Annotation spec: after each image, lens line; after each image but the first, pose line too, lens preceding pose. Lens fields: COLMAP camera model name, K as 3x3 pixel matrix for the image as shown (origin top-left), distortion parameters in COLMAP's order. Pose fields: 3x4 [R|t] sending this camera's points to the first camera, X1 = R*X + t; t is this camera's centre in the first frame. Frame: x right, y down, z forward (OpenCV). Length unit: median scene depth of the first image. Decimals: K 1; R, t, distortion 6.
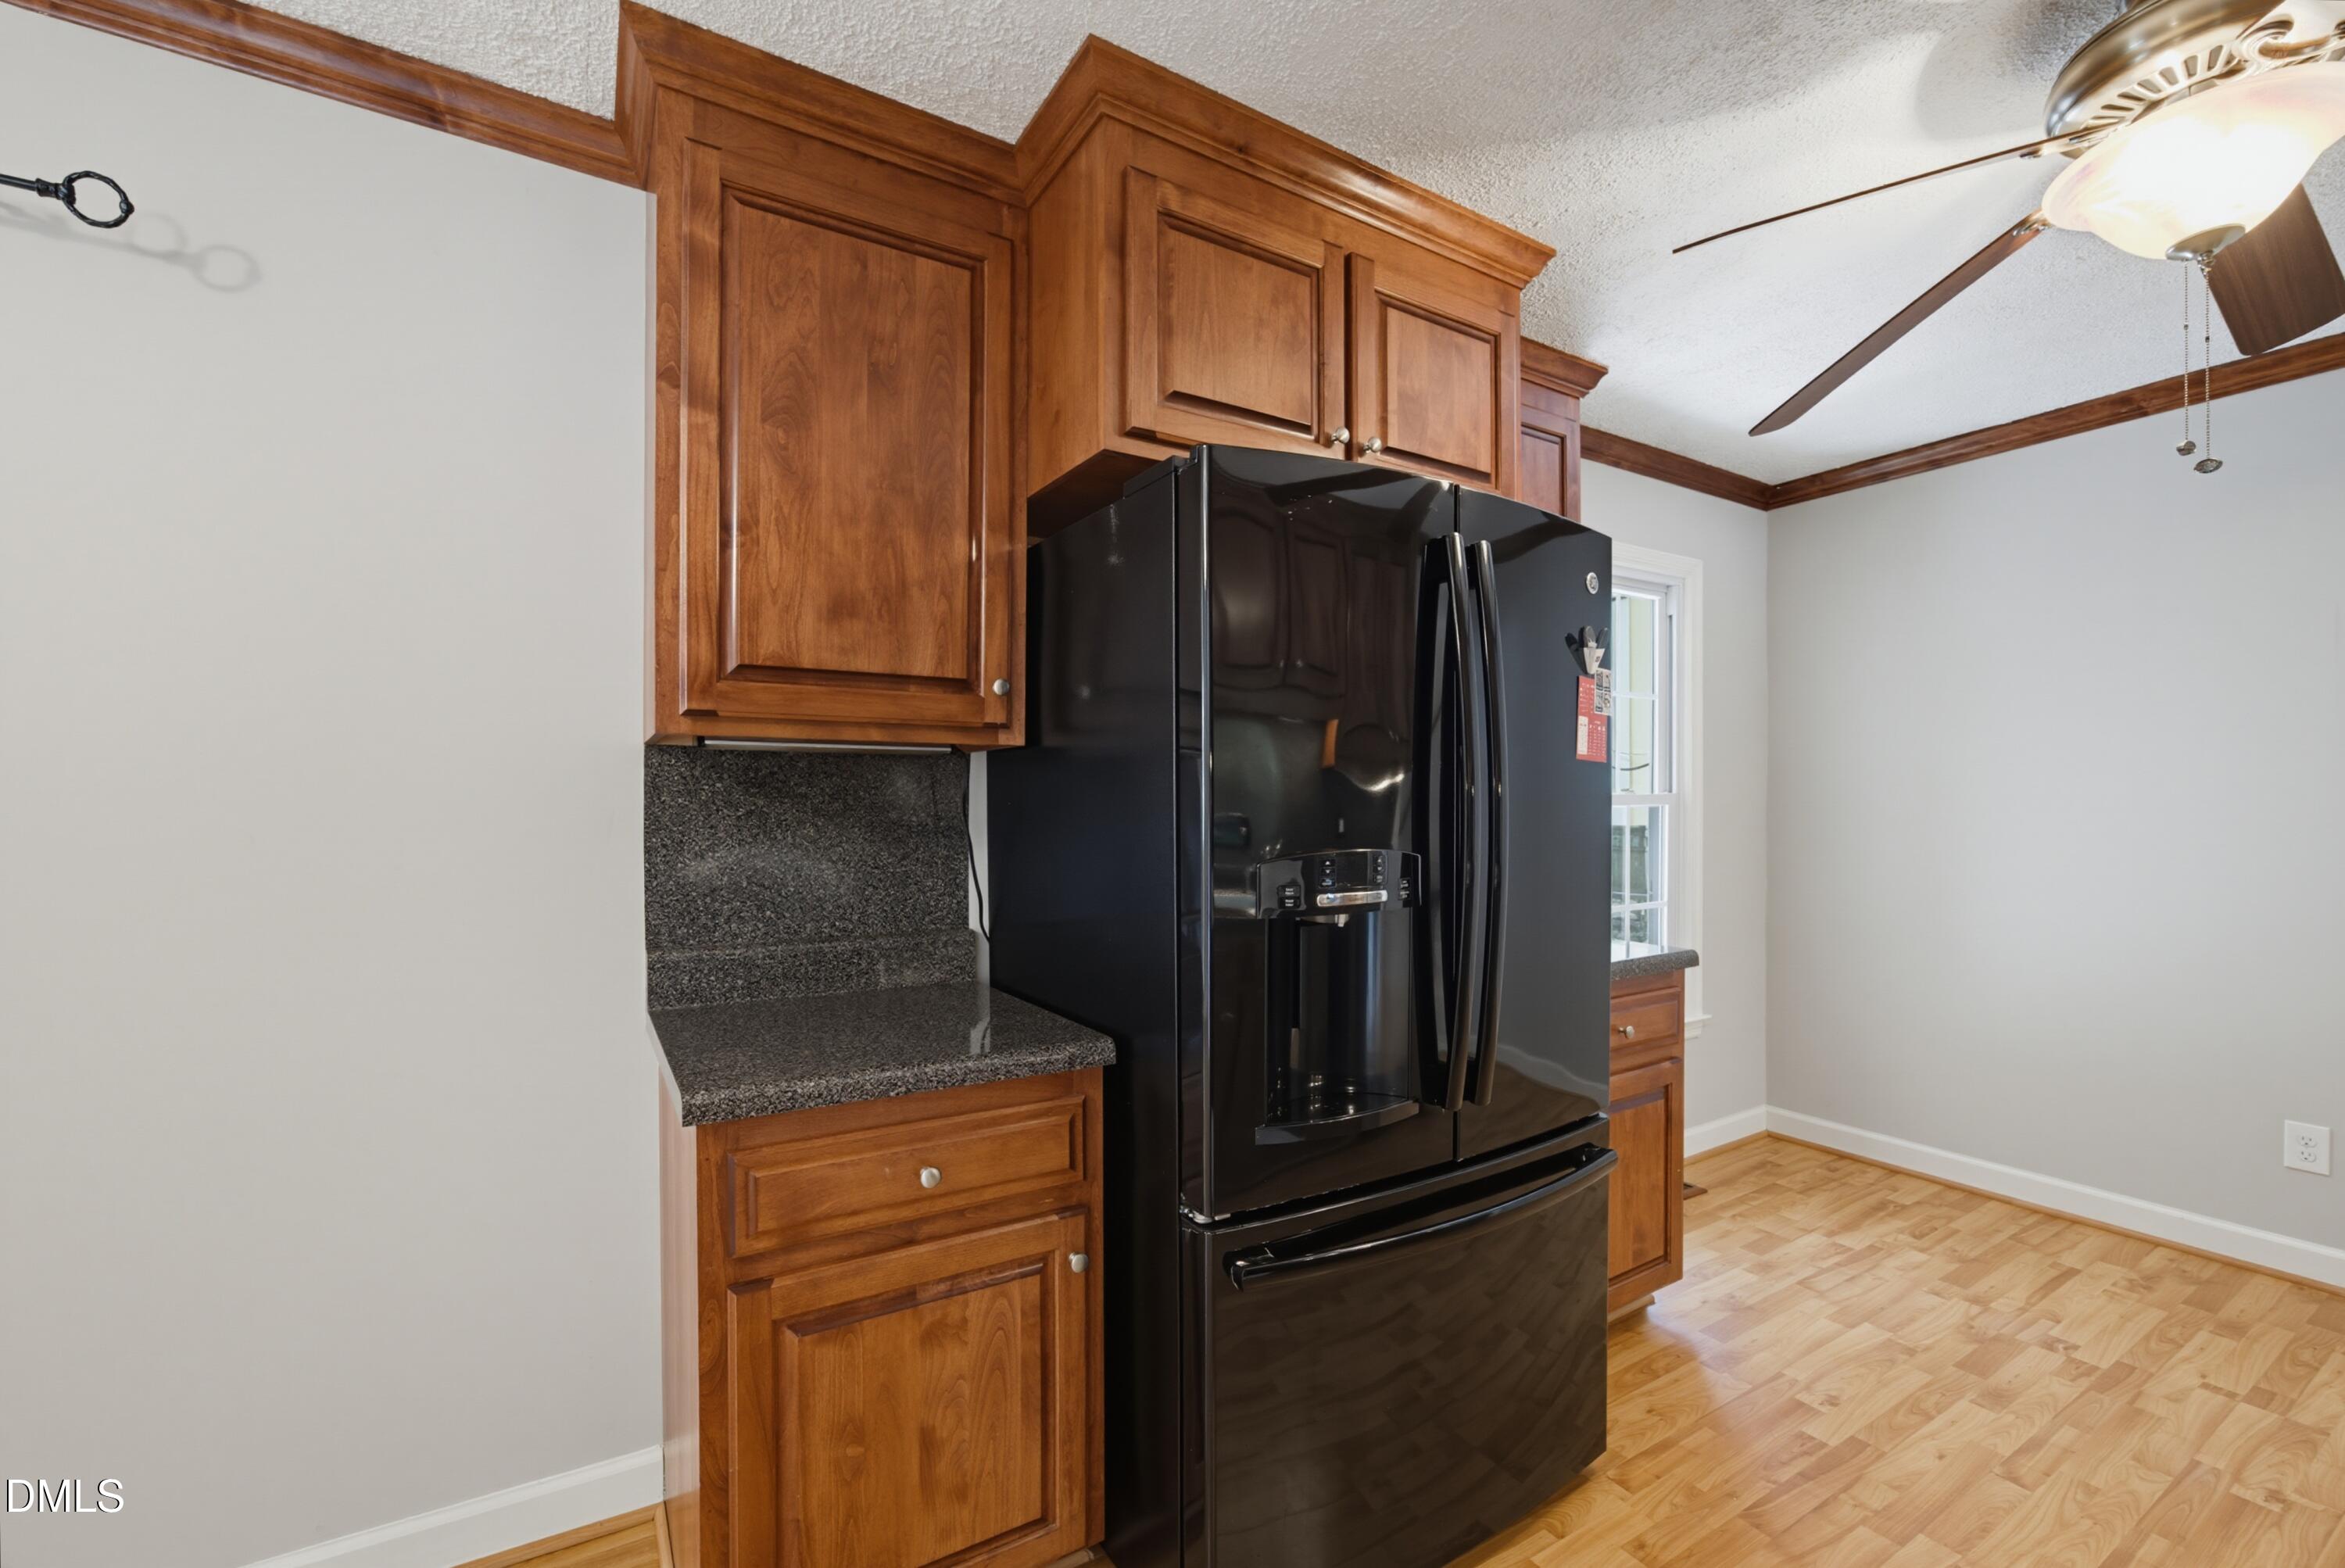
lens RADIAL K [[1018.8, 0, 1203.6], [0, 1018.8, 821.5], [0, 0, 1]] dist [-0.020091, -0.000515]
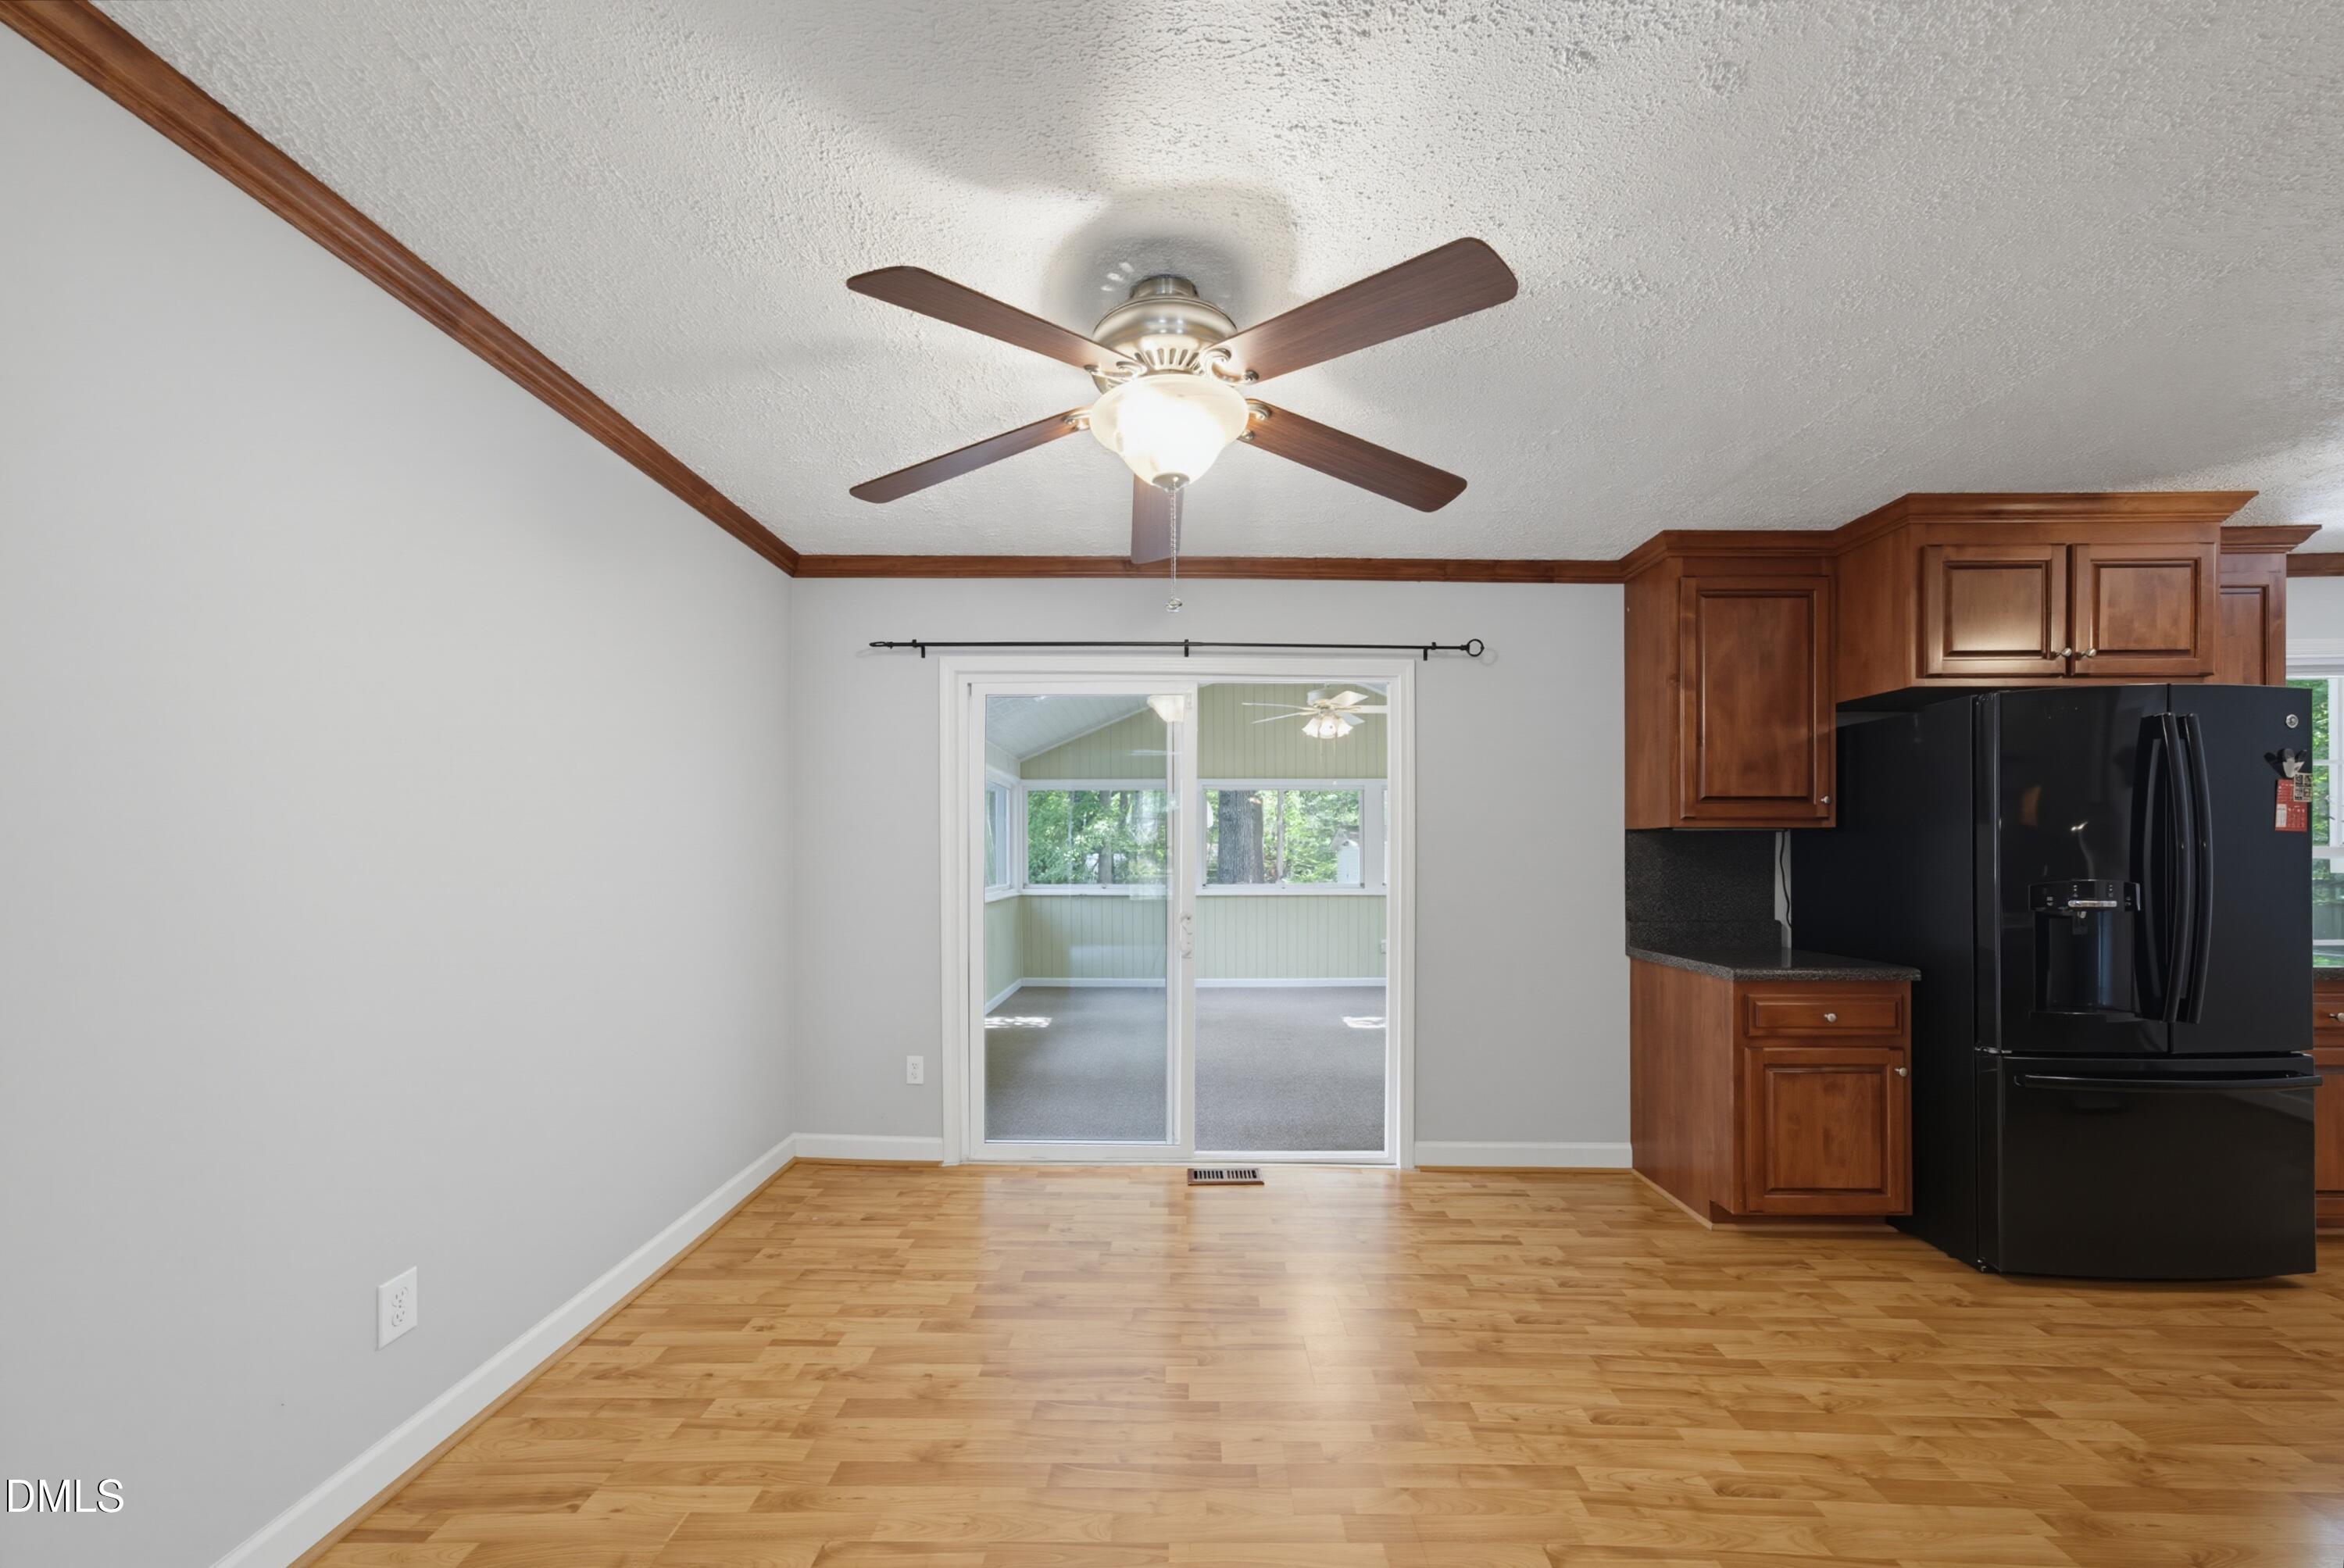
lens RADIAL K [[824.8, 0, 1172.4], [0, 824.8, 852.8], [0, 0, 1]] dist [-0.001362, 0.003409]
pose [[0.835114, 0.001237, -0.550076, -0.415087], [-0.007479, 0.999931, -0.009106, 0.001496], [0.550027, 0.011718, 0.835065, -1.195847]]
